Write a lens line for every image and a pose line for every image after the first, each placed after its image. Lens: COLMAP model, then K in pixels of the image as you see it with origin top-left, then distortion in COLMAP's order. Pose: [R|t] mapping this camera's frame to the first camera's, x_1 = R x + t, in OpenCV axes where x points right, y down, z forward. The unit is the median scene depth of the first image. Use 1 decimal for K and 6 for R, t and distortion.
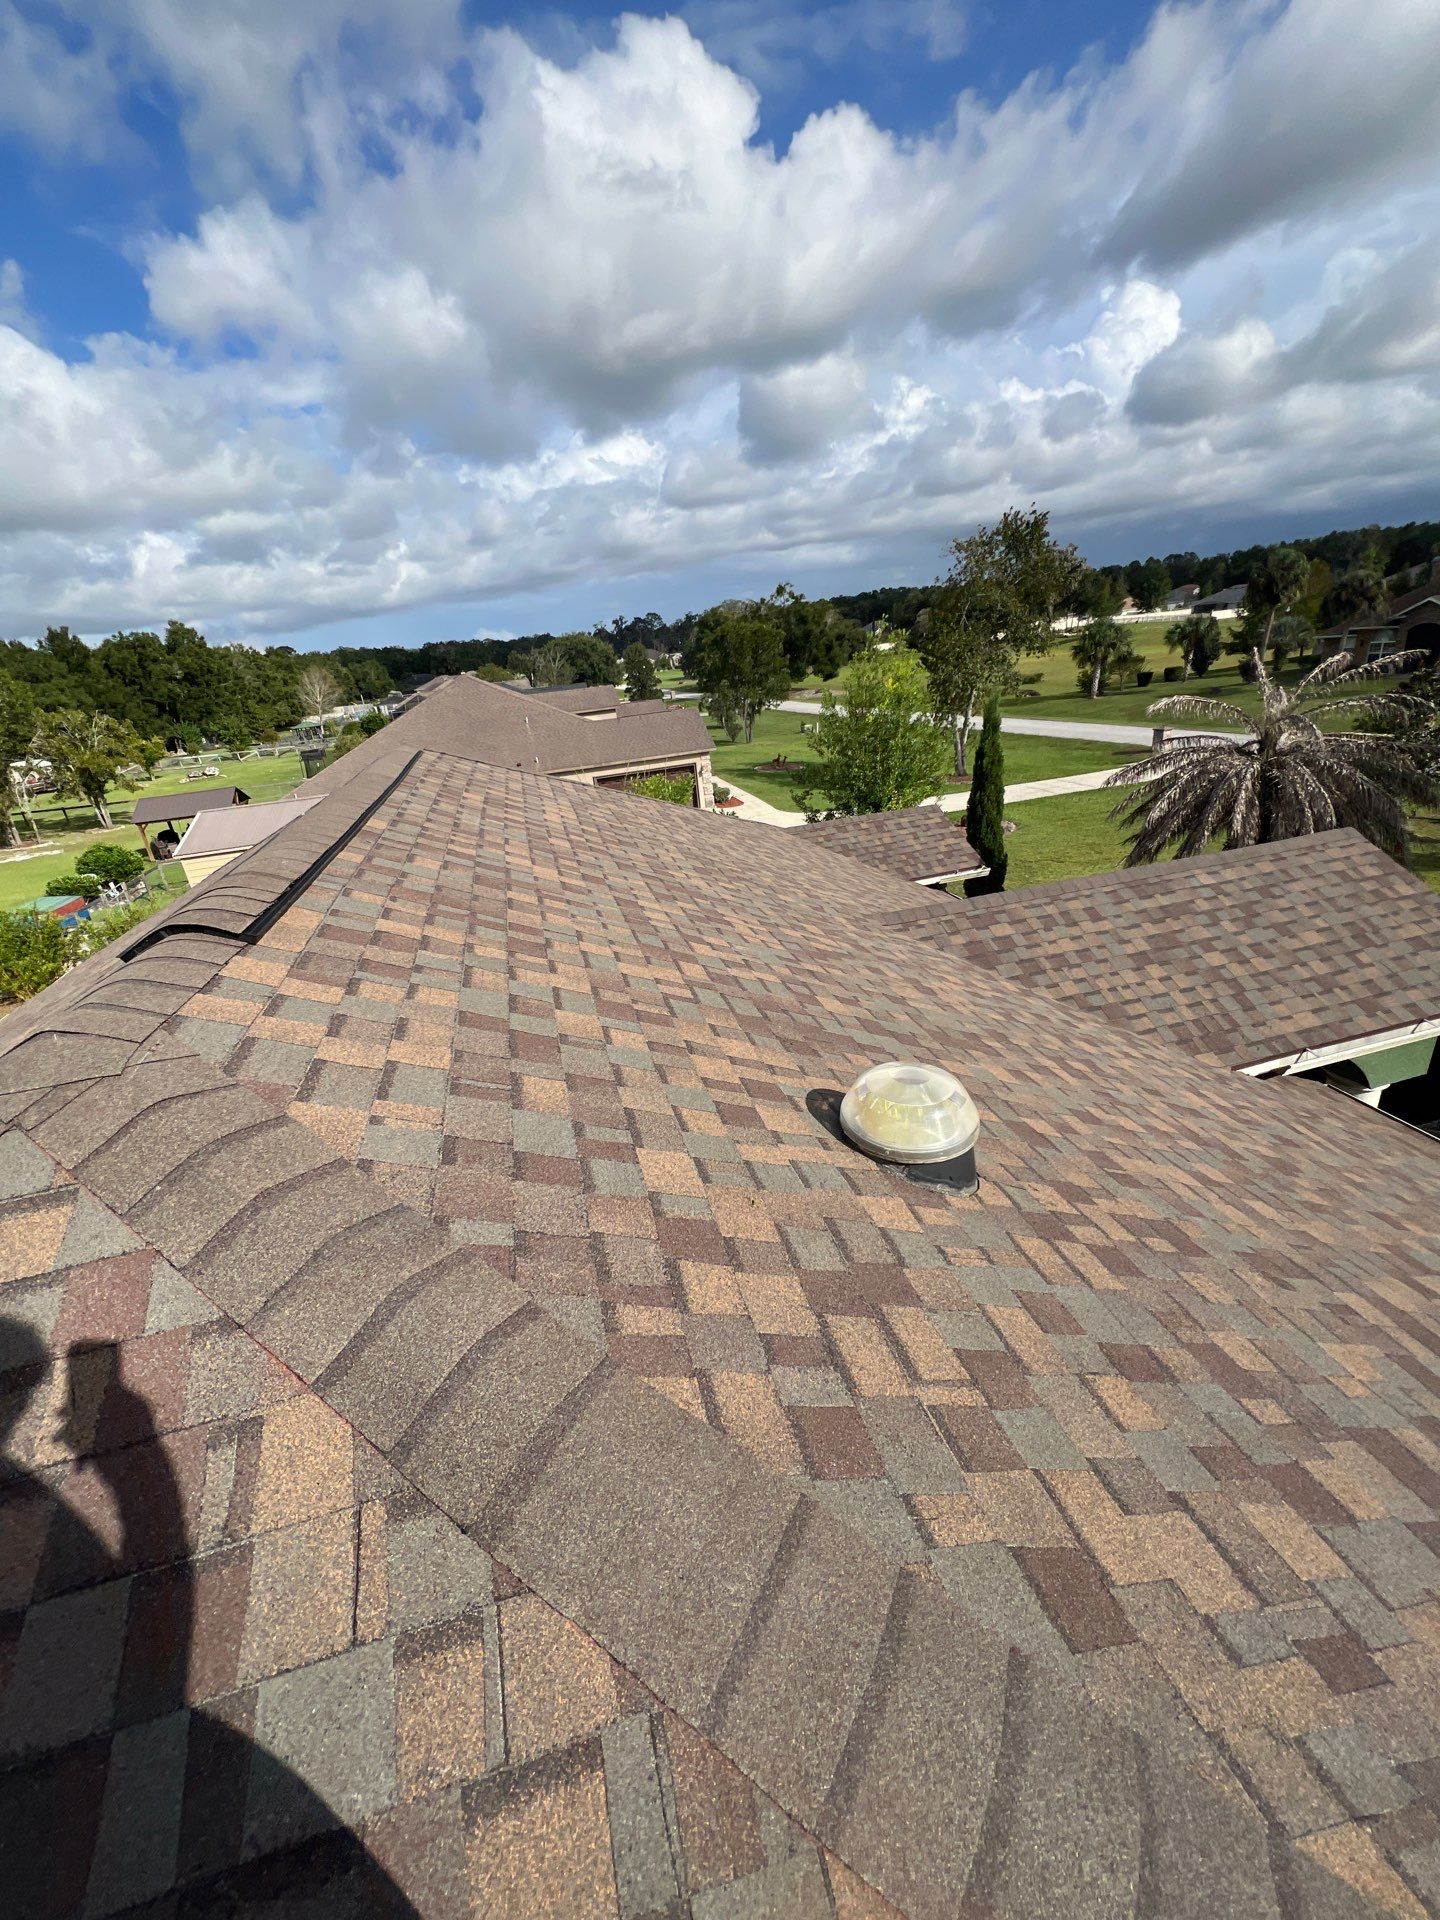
lens RADIAL K [[775.4, 0, 720.0], [0, 775.4, 960.0], [0, 0, 1]] dist [-0.000410, -0.000011]
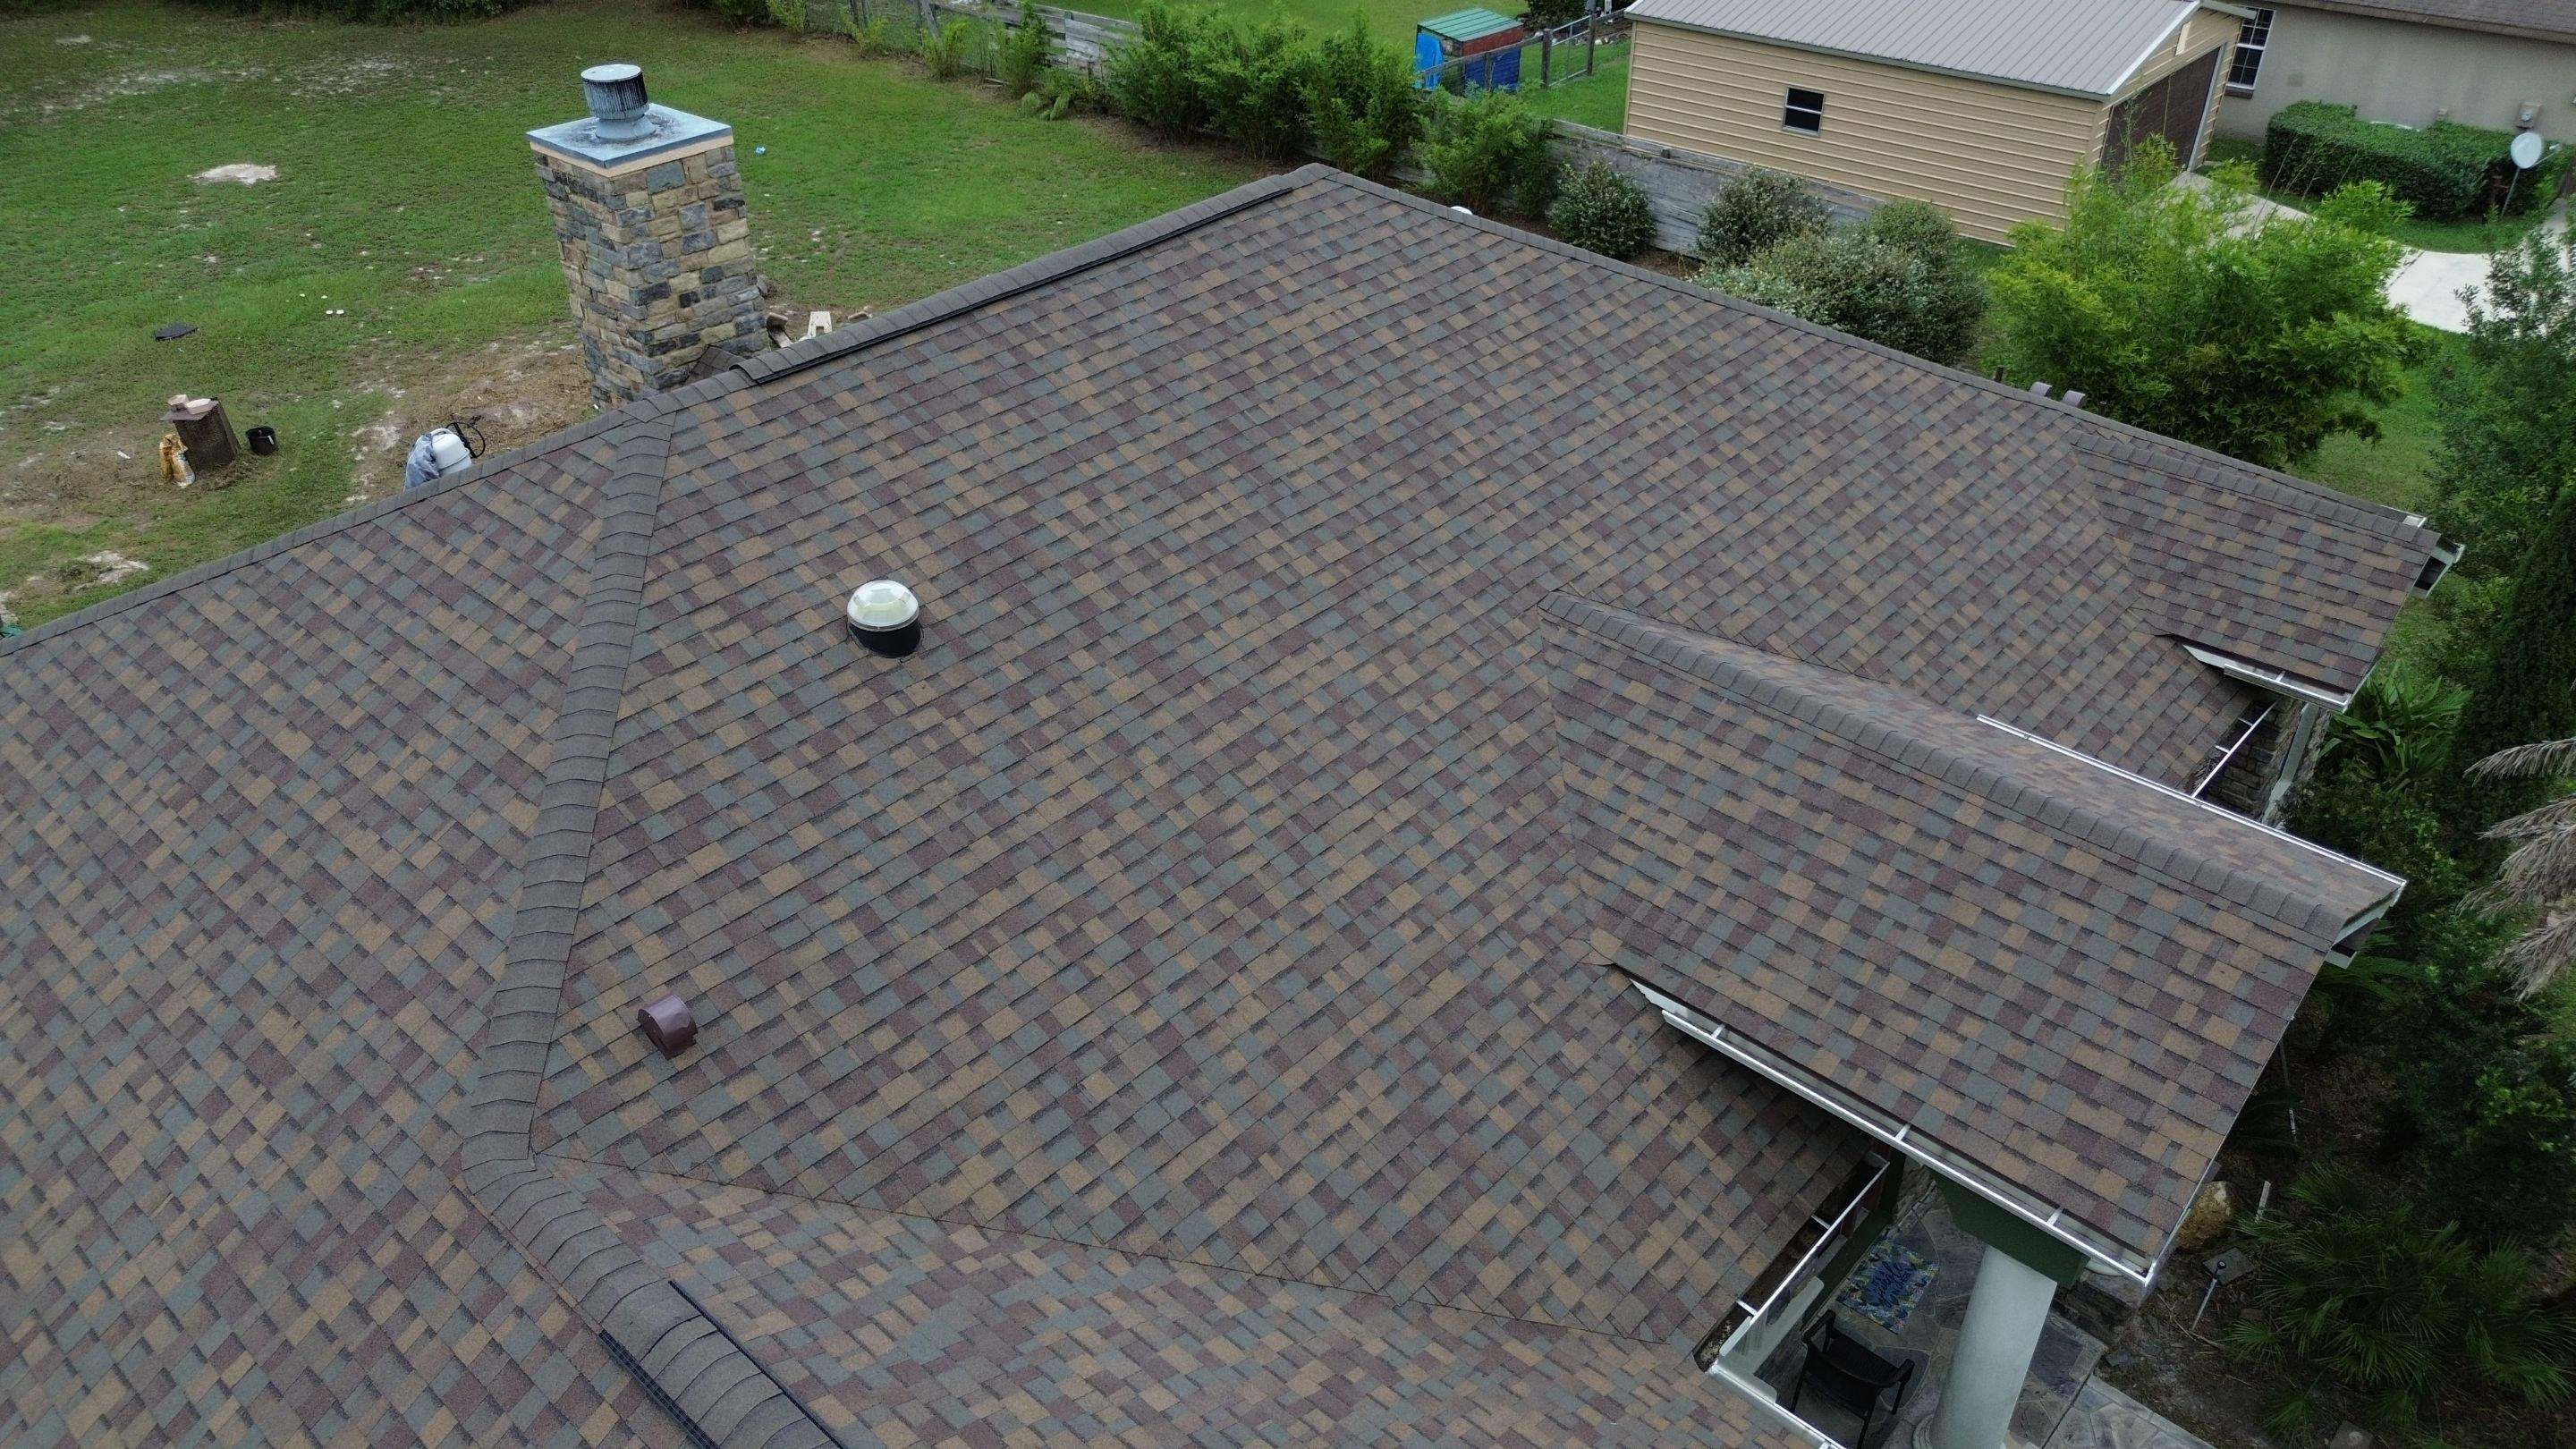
lens RADIAL K [[1837.0, 0, 1288.0], [0, 1837.0, 724.5], [0, 0, 1]] dist [0.022771, -0.004471]
pose [[0.543874, 0.549984, -0.633813, 1.356406], [-0.362926, 0.835159, 0.413272, -0.640139], [0.756627, 0.005259, 0.653825, -0.431634]]
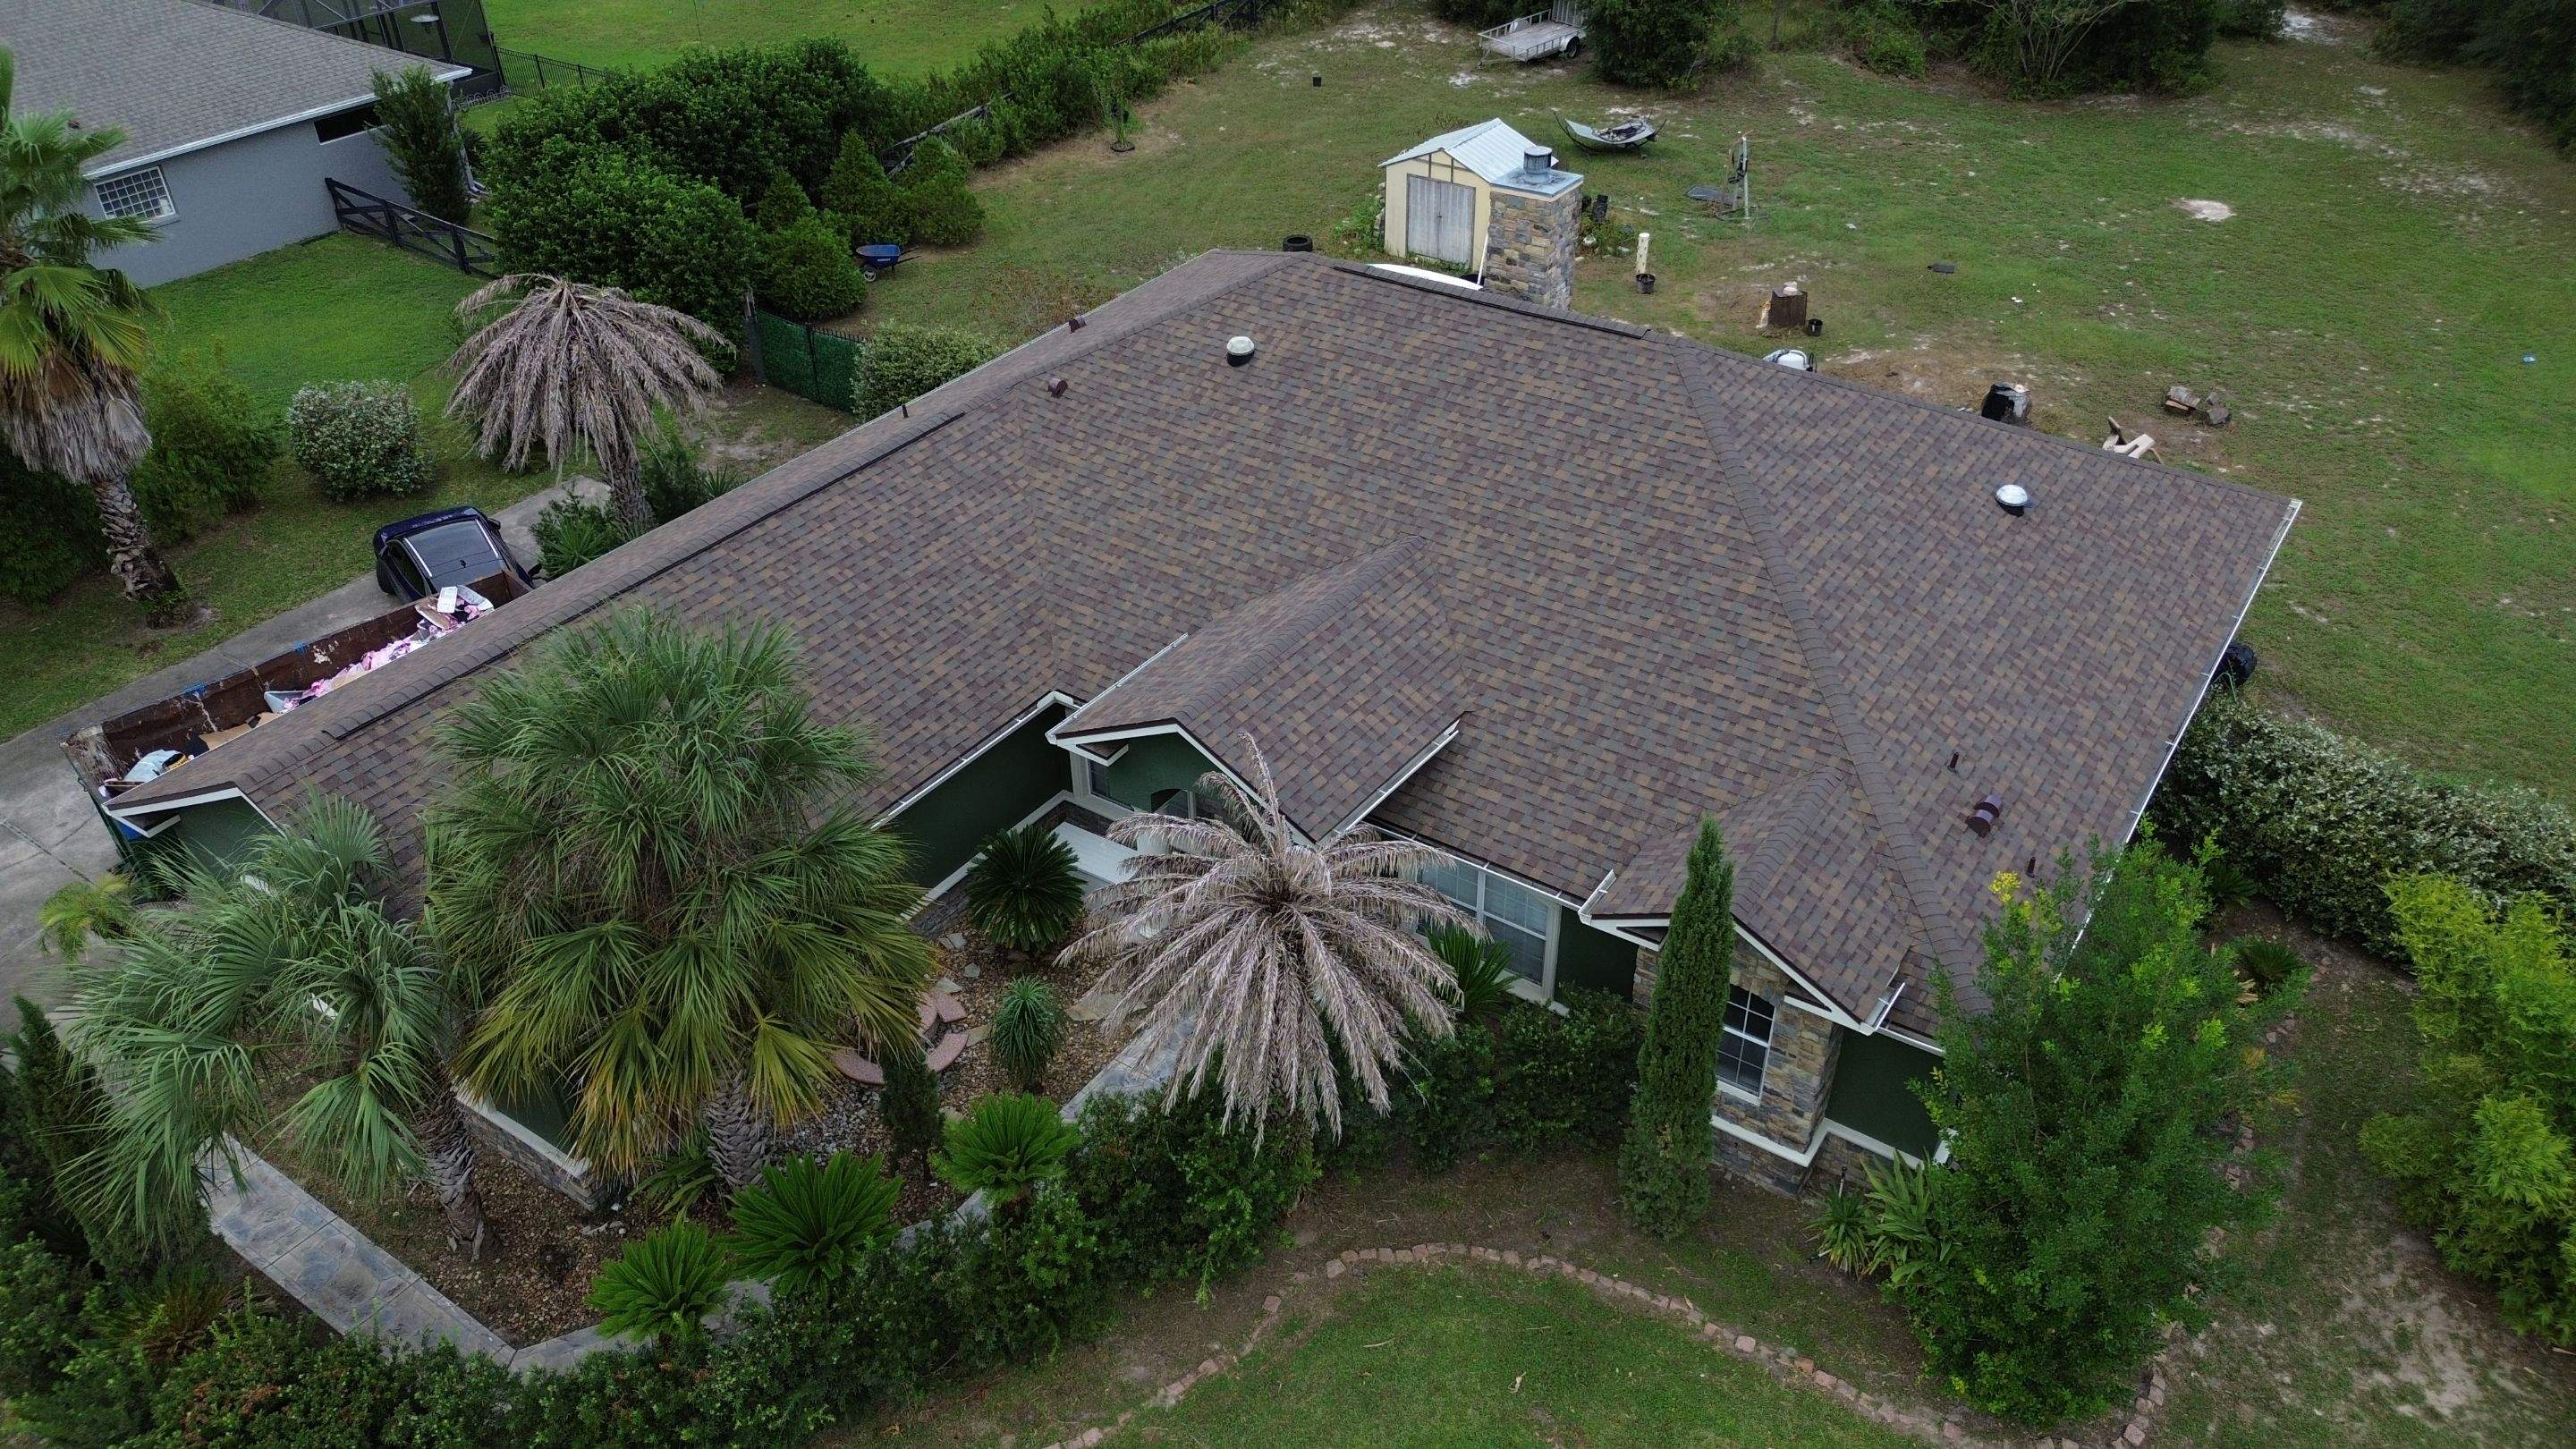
lens RADIAL K [[1837.0, 0, 1288.0], [0, 1837.0, 724.5], [0, 0, 1]] dist [0.022771, -0.004471]
pose [[-0.755083, 0.462268, -0.464928, 2.237027], [-0.156722, 0.561312, 0.812630, -2.692134], [0.636622, 0.686467, -0.351390, 2.312718]]
